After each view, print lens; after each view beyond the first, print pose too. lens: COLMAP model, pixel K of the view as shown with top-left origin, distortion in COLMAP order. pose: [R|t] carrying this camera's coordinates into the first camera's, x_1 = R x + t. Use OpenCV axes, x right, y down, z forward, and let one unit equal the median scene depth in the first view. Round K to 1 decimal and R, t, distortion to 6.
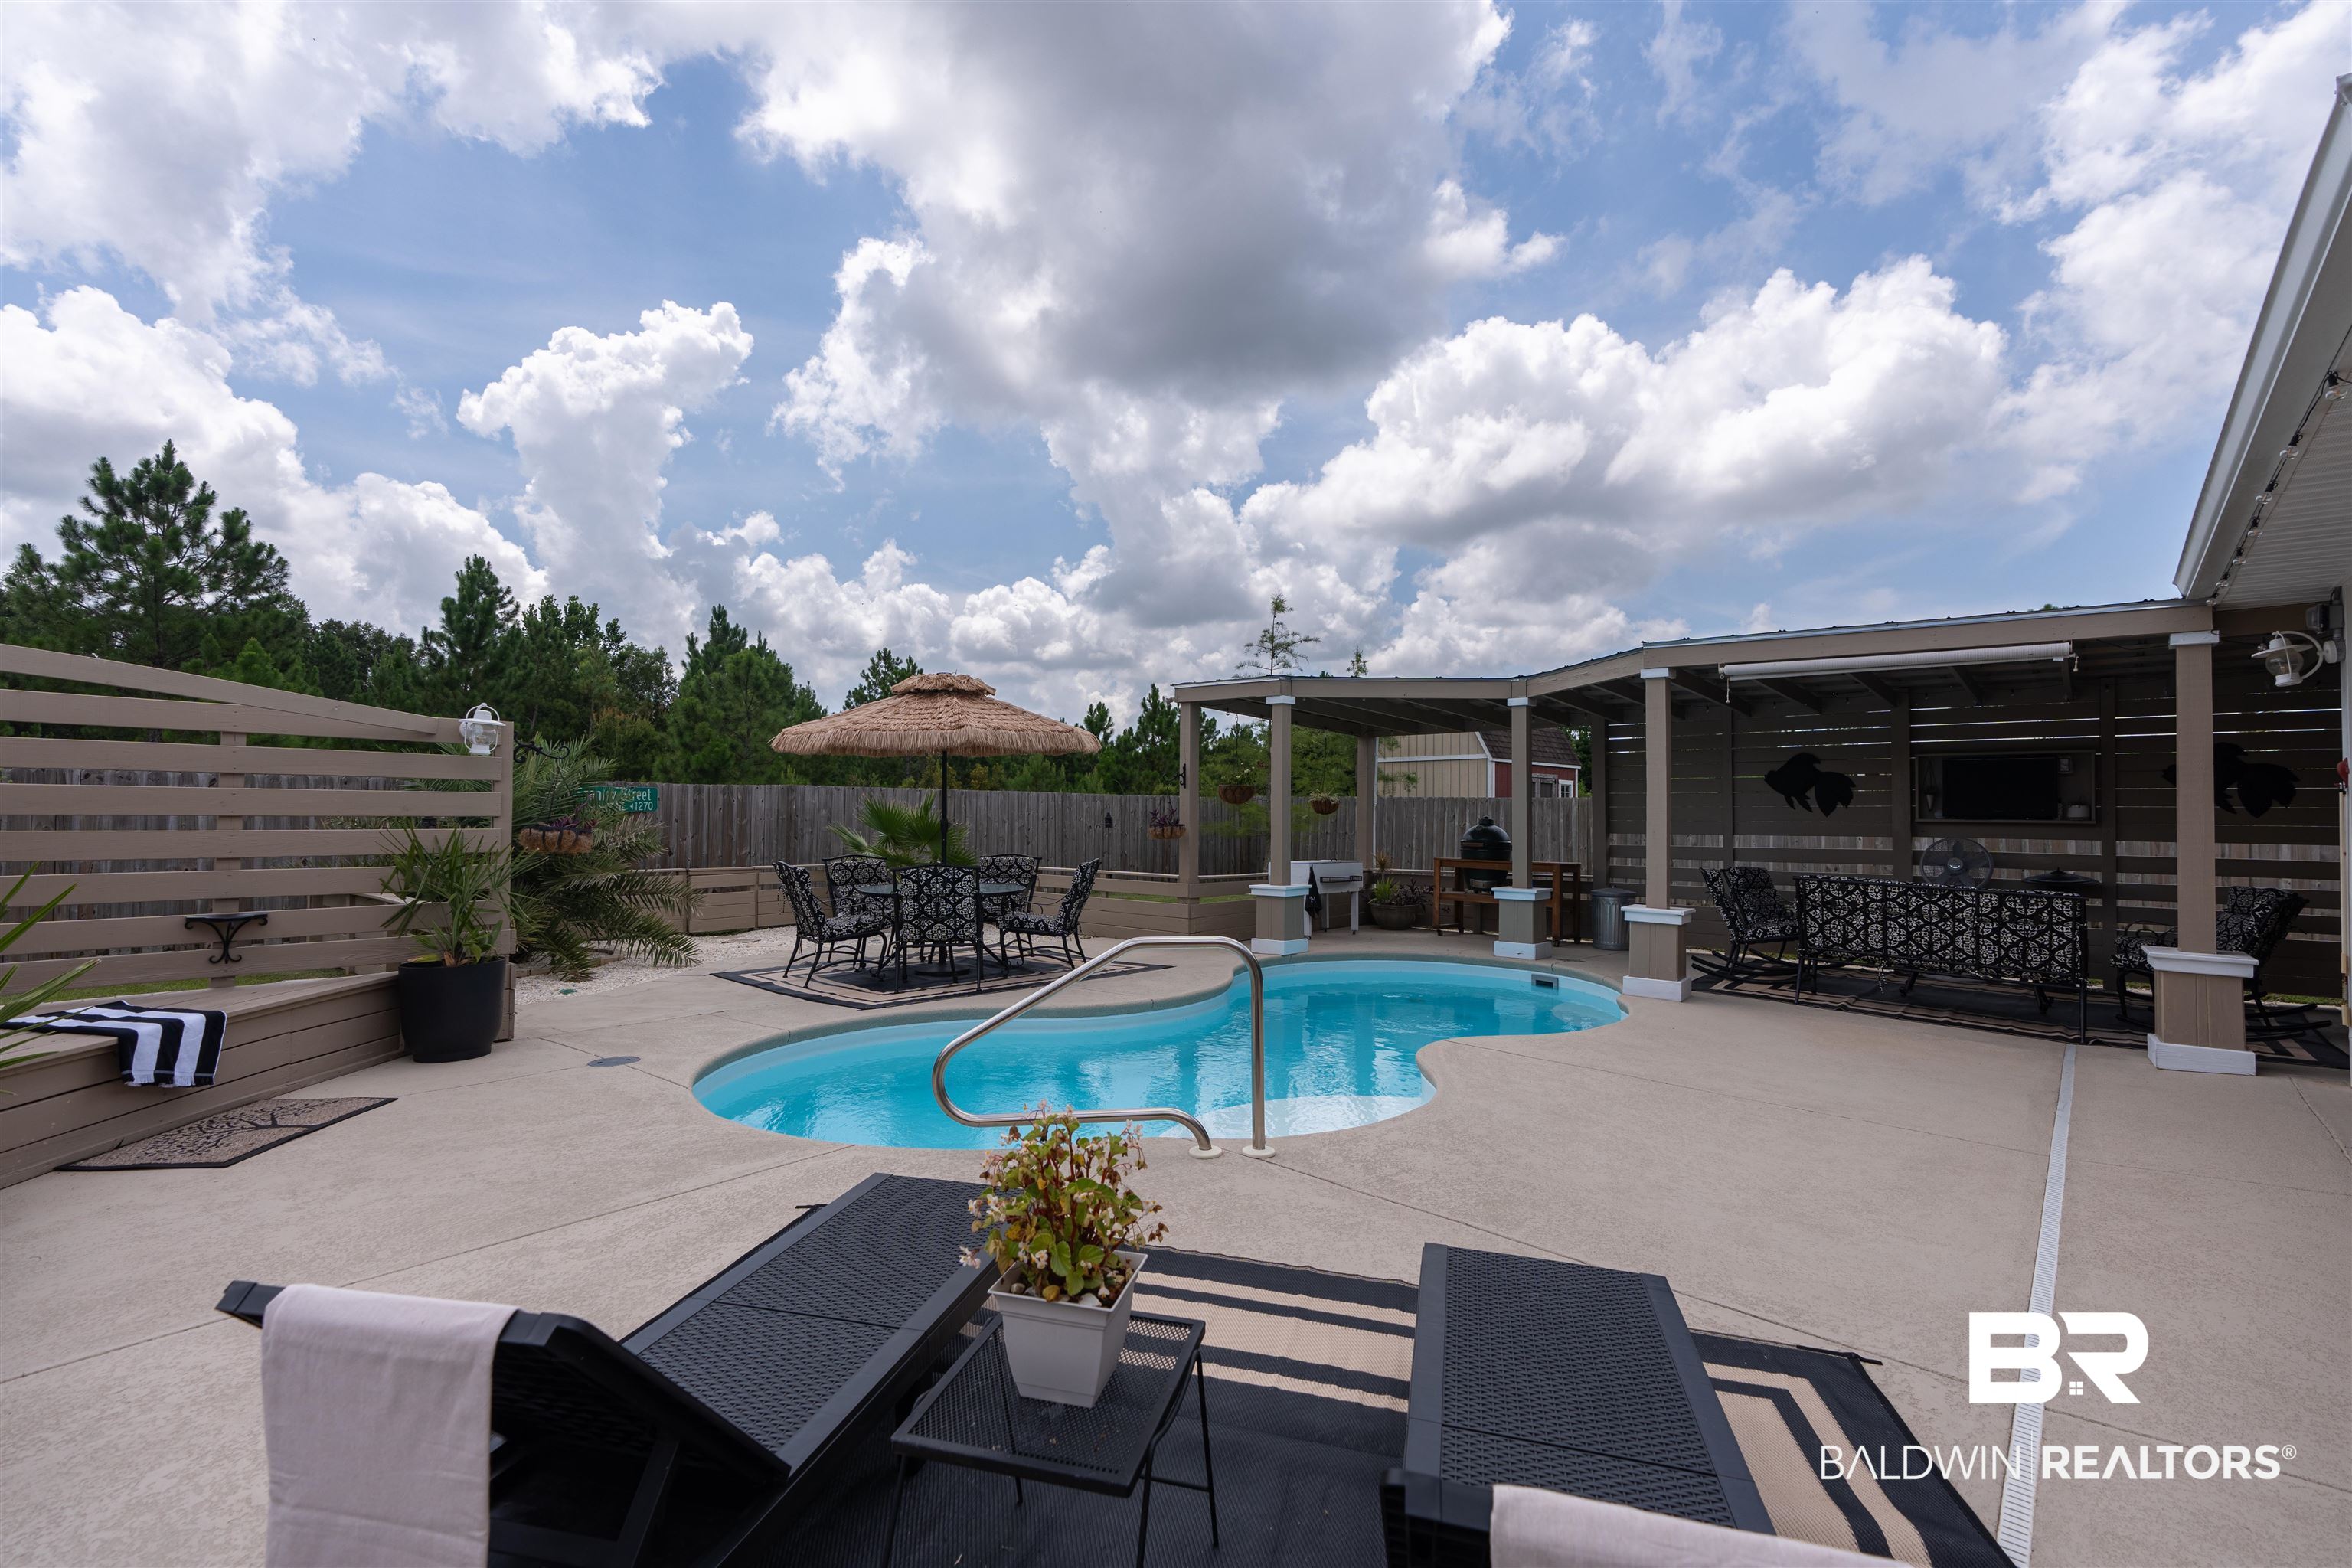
lens RADIAL K [[1051.1, 0, 1172.2], [0, 1051.1, 777.4], [0, 0, 1]] dist [-0.010021, 0.003907]
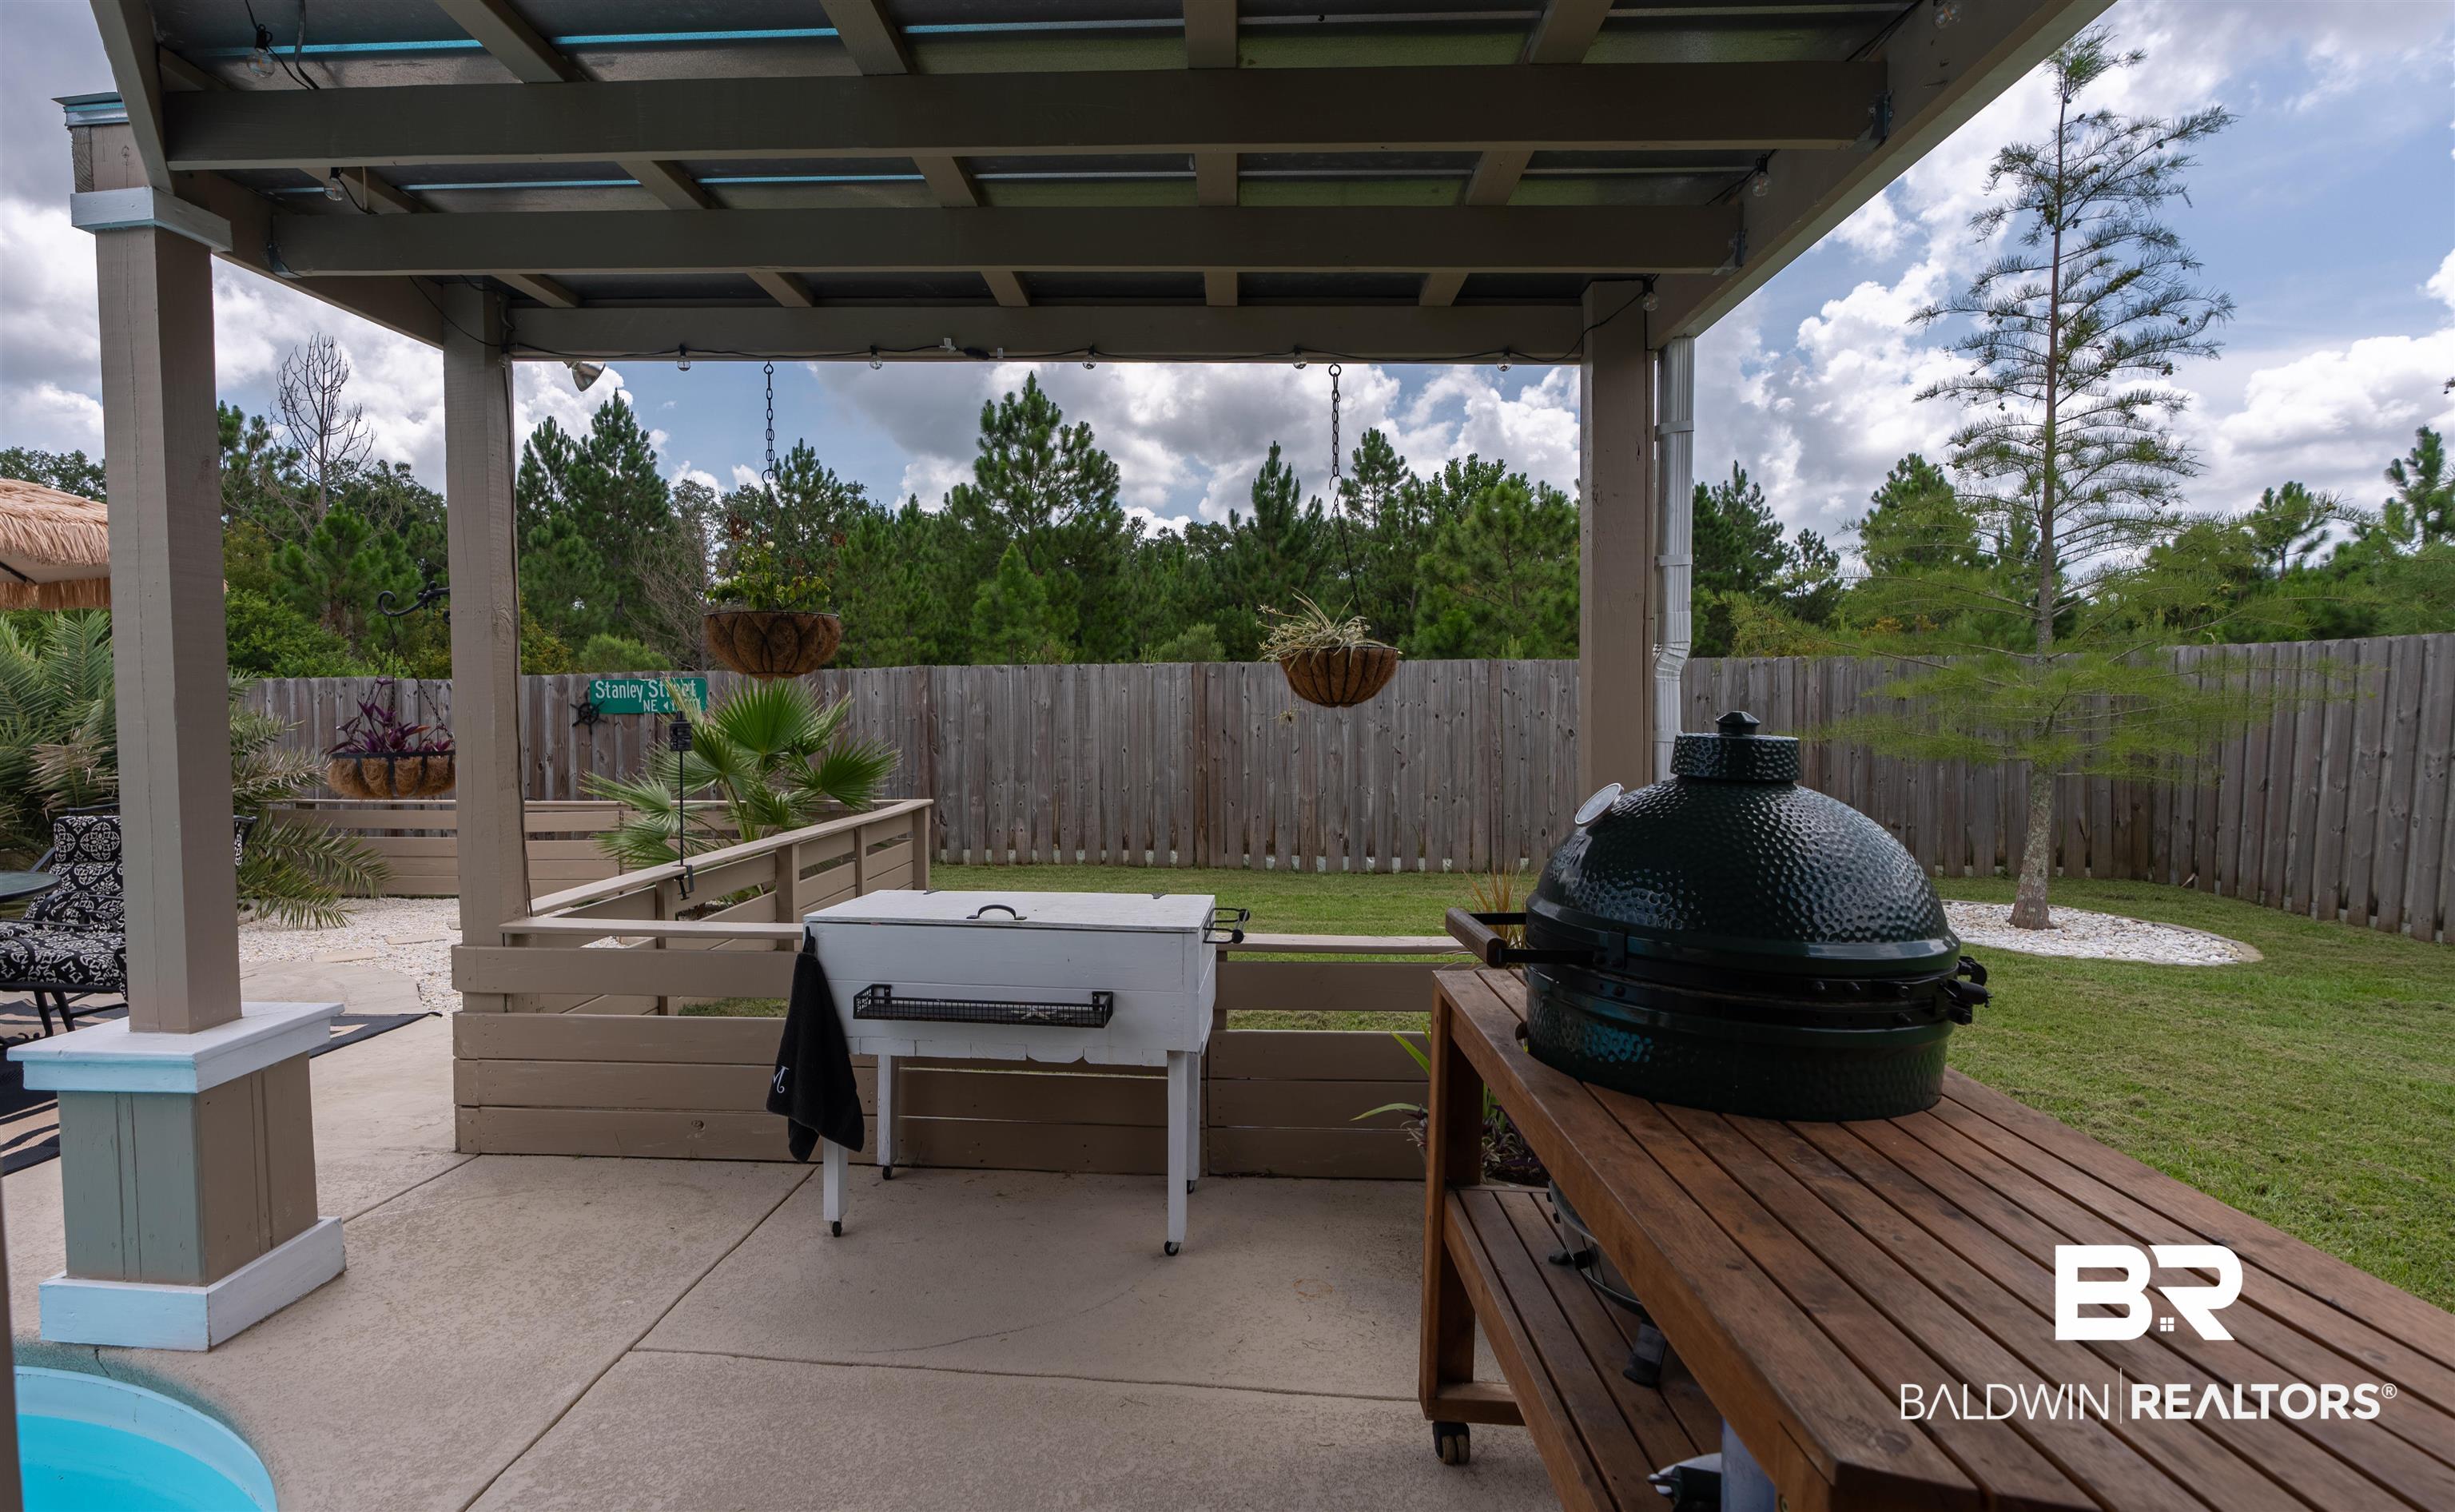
lens RADIAL K [[1215.0, 0, 1124.8], [0, 1215.0, 729.1], [0, 0, 1]] dist [-0.005744, -0.000890]
pose [[0.593156, 0.004415, -0.805075, 0.577325], [0.041969, 0.998456, 0.036397, 0.046900], [0.803993, -0.055377, 0.592055, 1.326176]]
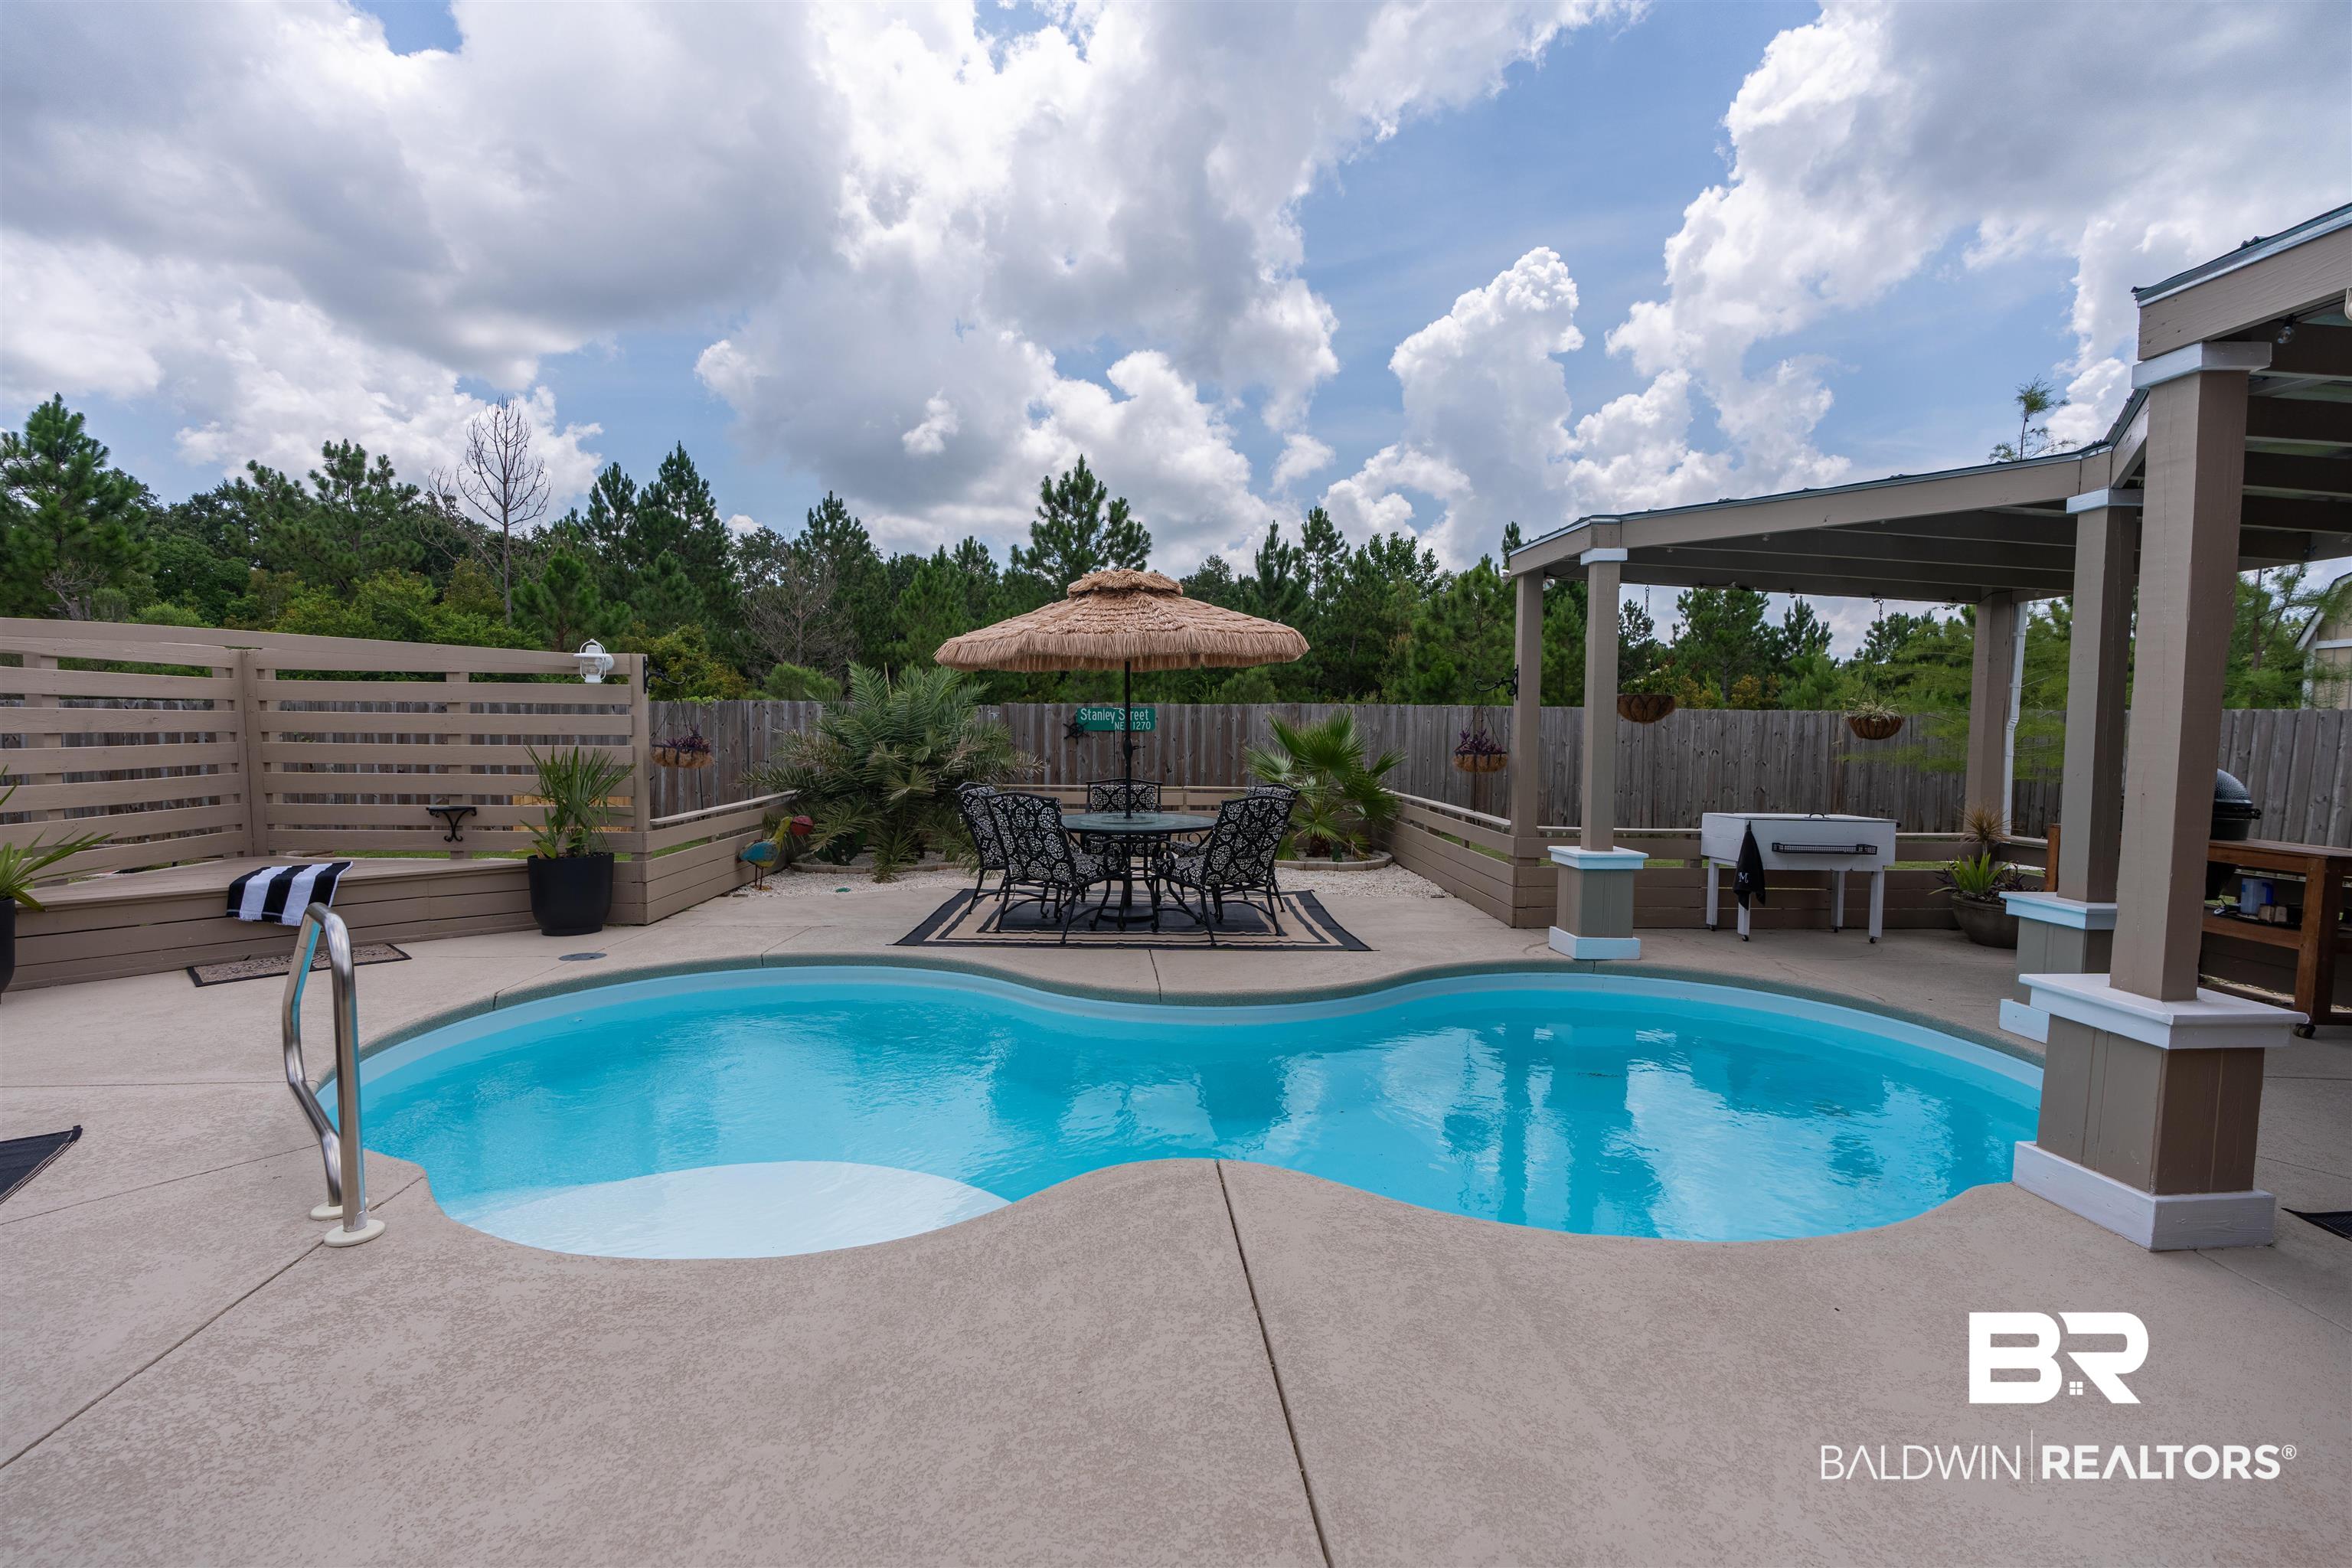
lens RADIAL K [[1051.1, 0, 1171.0], [0, 1051.1, 777.8], [0, 0, 1]] dist [-0.010021, 0.003907]
pose [[0.696541, 0.035710, -0.716627, 0.494312], [0.020212, 0.997388, 0.069346, 0.012296], [0.717232, -0.062787, 0.694000, 0.491424]]
